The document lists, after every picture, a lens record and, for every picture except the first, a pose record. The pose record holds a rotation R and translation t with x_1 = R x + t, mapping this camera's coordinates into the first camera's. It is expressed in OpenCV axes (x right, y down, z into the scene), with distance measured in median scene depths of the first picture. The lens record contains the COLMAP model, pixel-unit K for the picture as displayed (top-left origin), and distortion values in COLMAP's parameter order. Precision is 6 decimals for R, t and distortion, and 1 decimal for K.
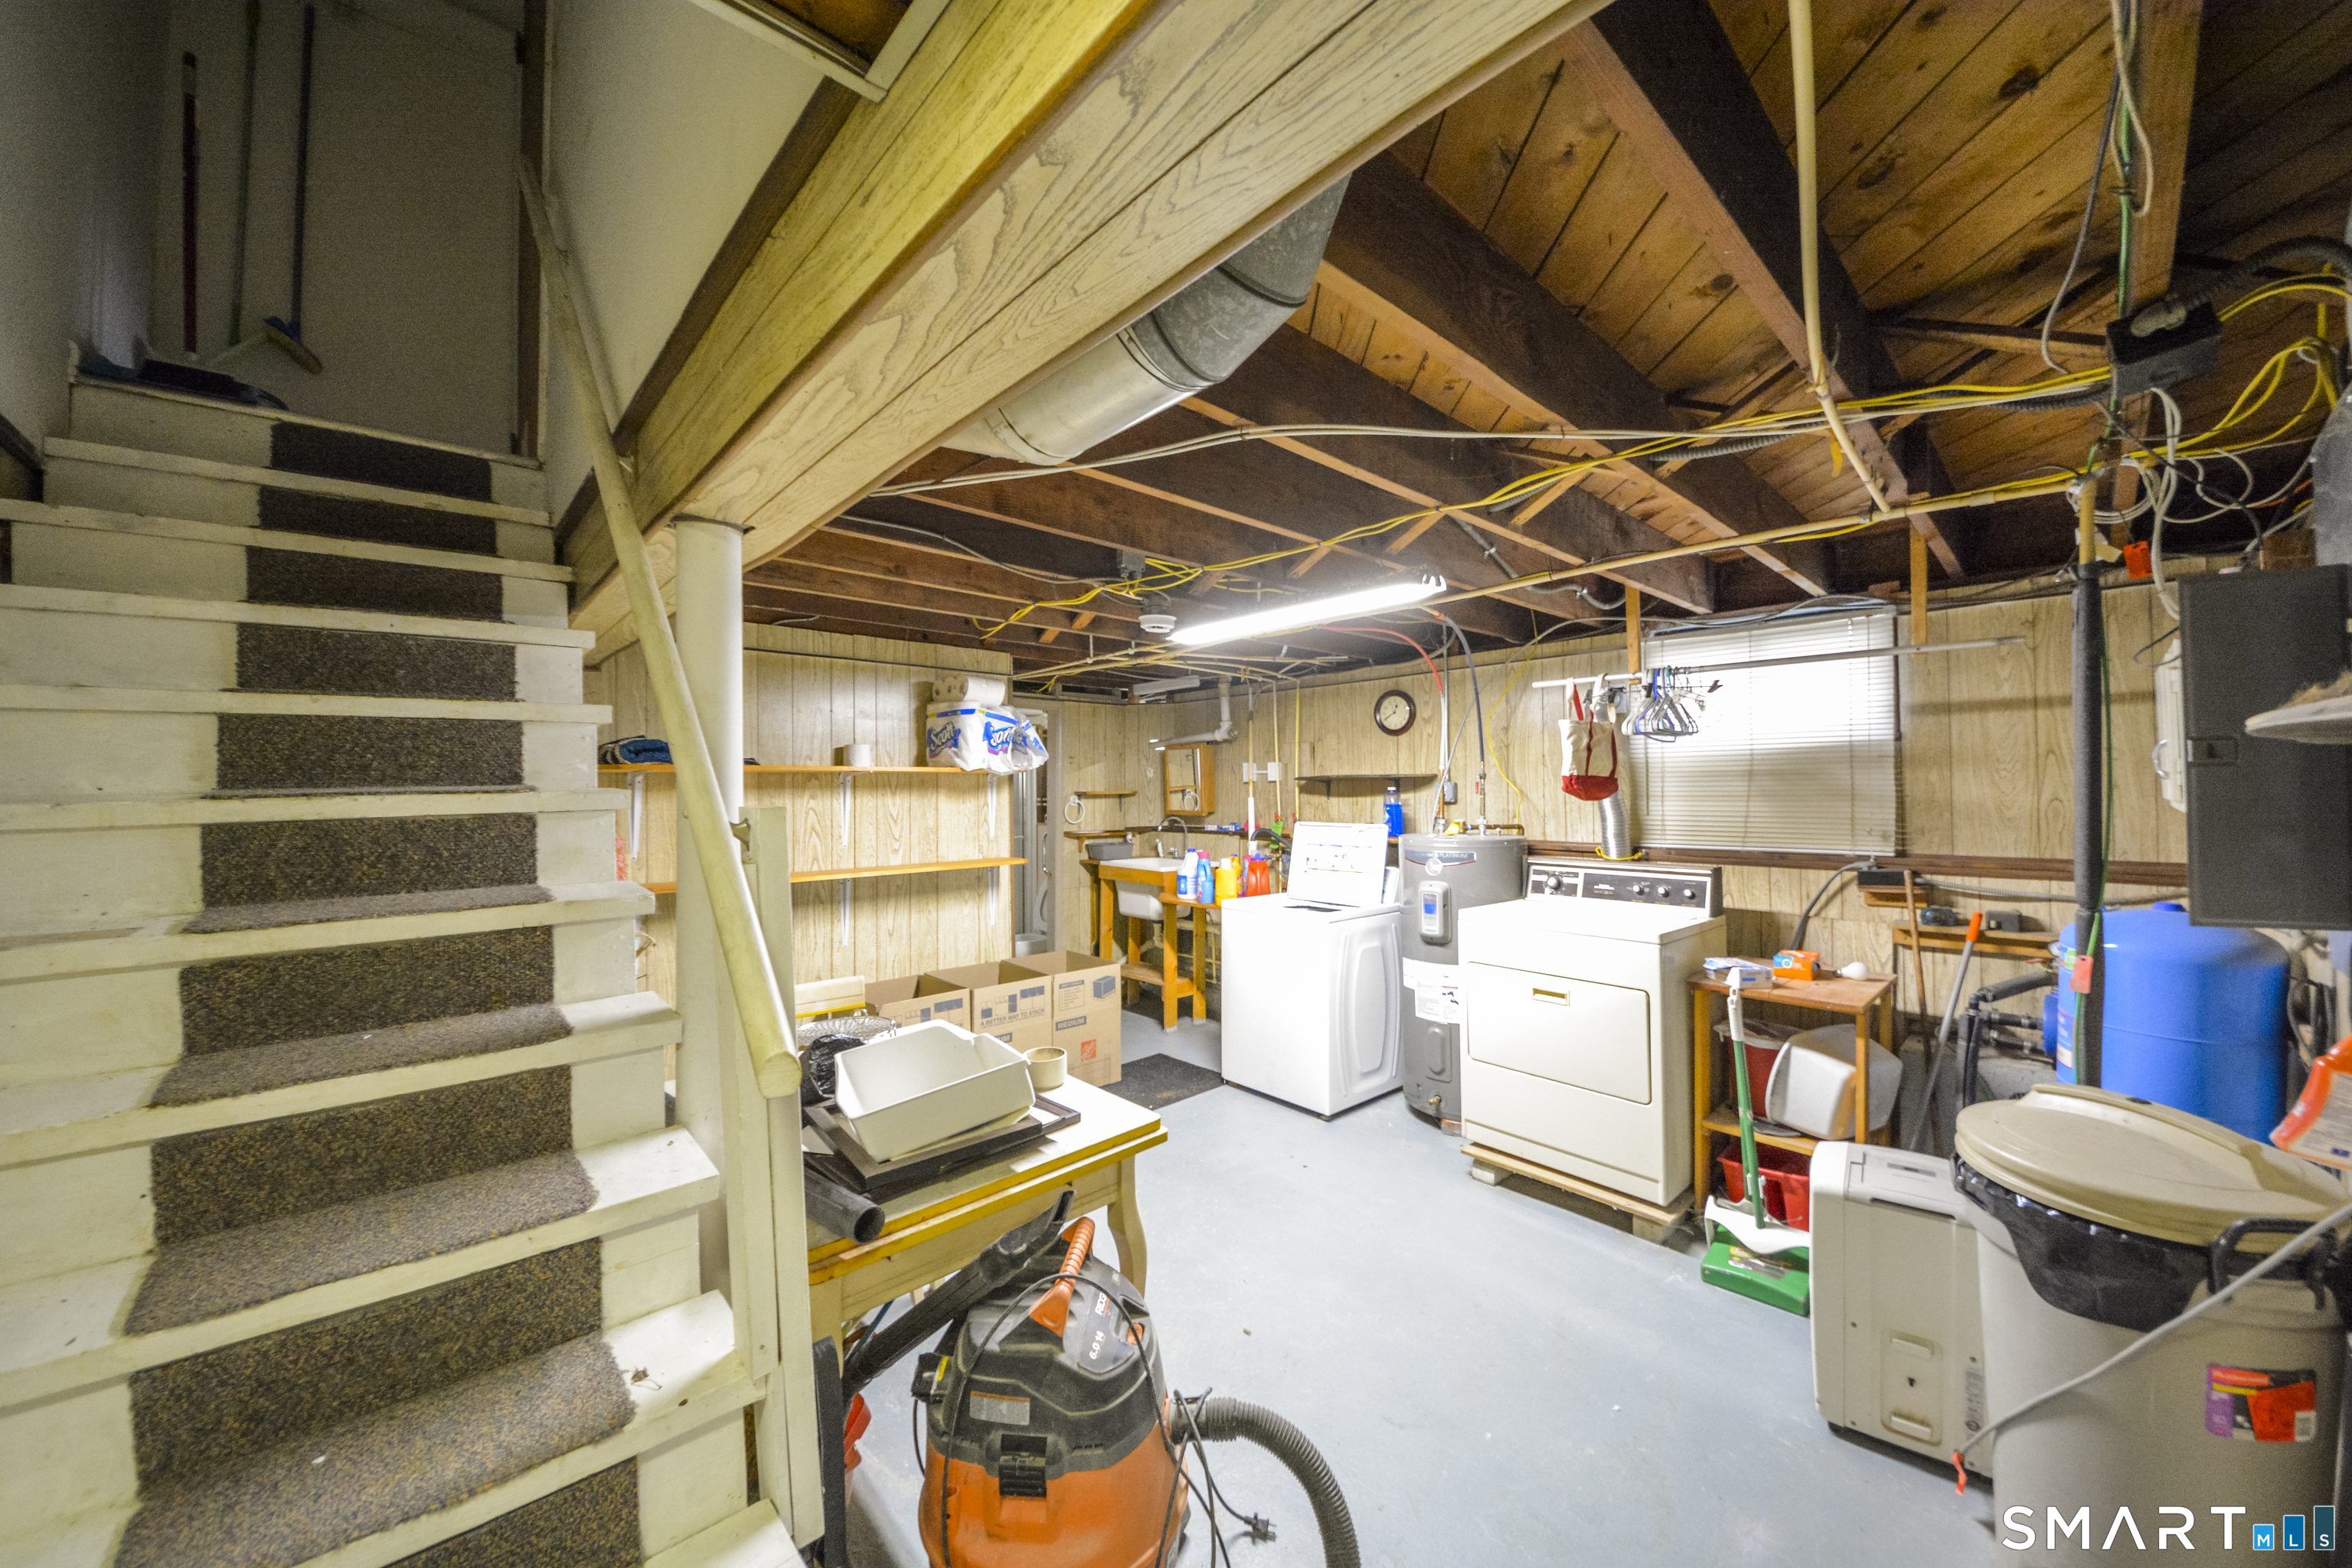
lens RADIAL K [[856.0, 0, 1190.0], [0, 856.0, 787.5], [0, 0, 1]] dist [-0.001732, -0.000551]
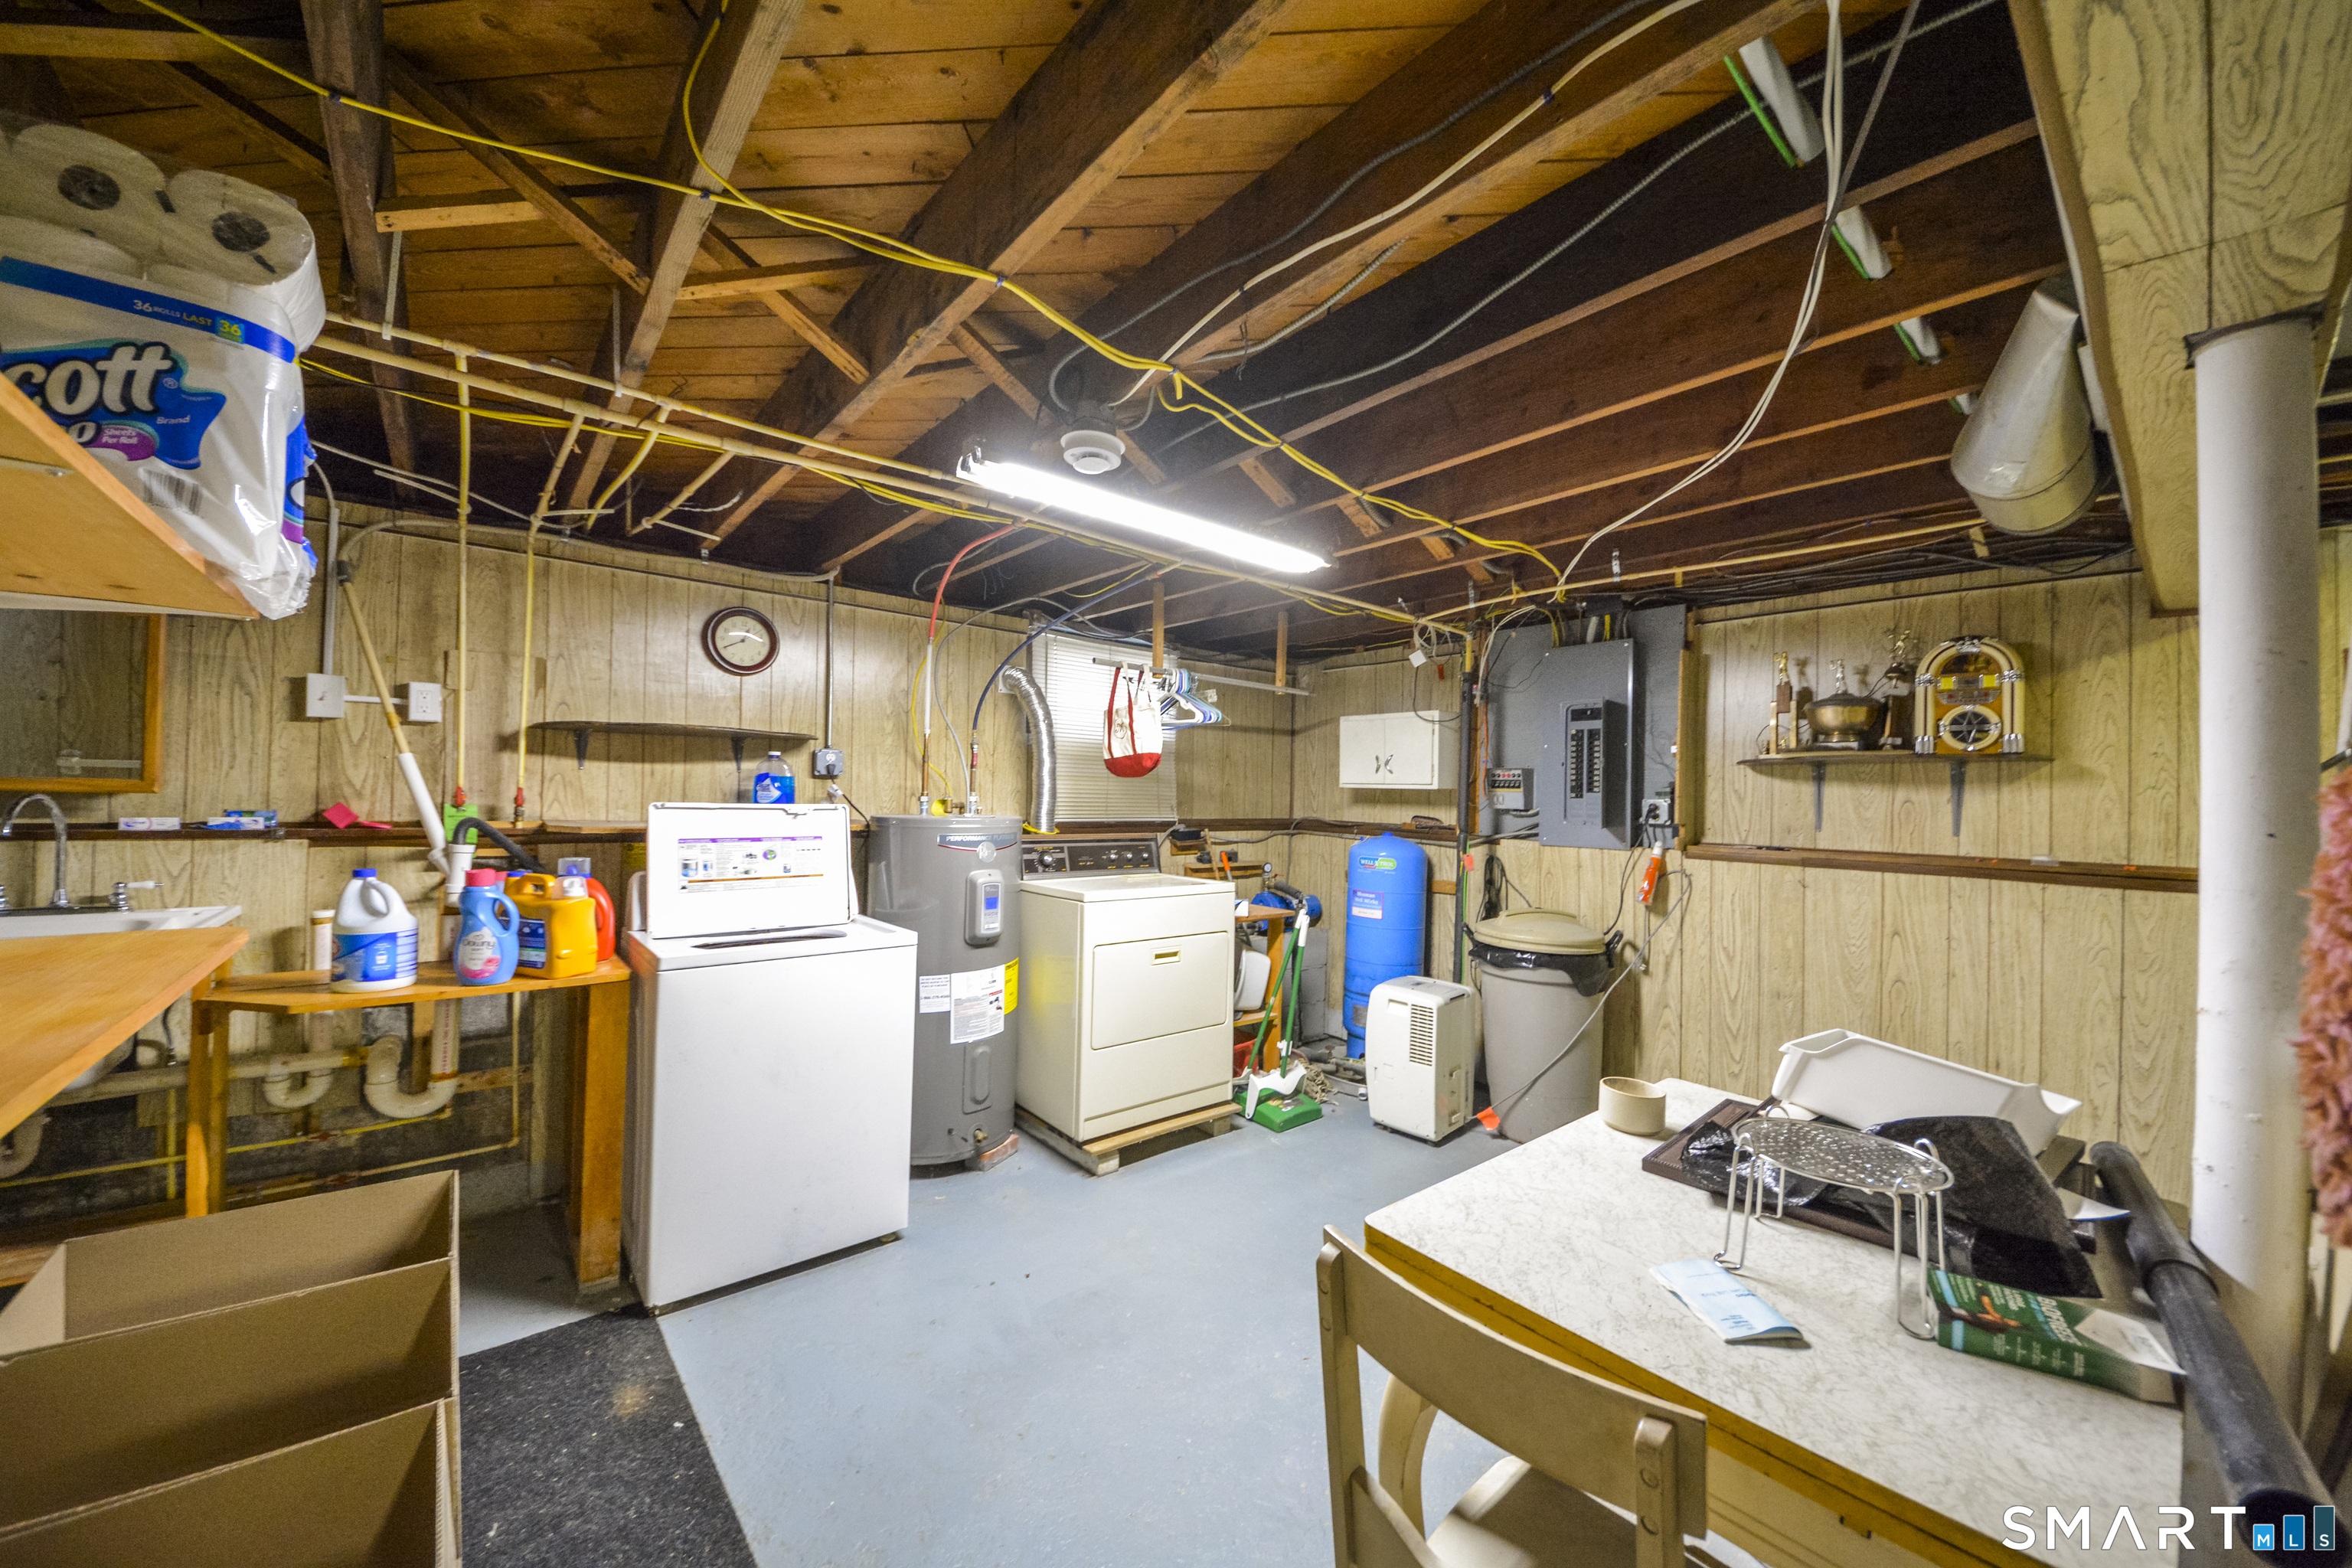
lens RADIAL K [[856.0, 0, 1189.0], [0, 856.0, 783.8], [0, 0, 1]] dist [-0.001732, -0.000551]
pose [[0.018752, 0.020925, 0.999605, -0.433149], [-0.023037, 0.999525, -0.020491, 0.032014], [-0.999559, -0.022643, 0.019225, 0.634983]]
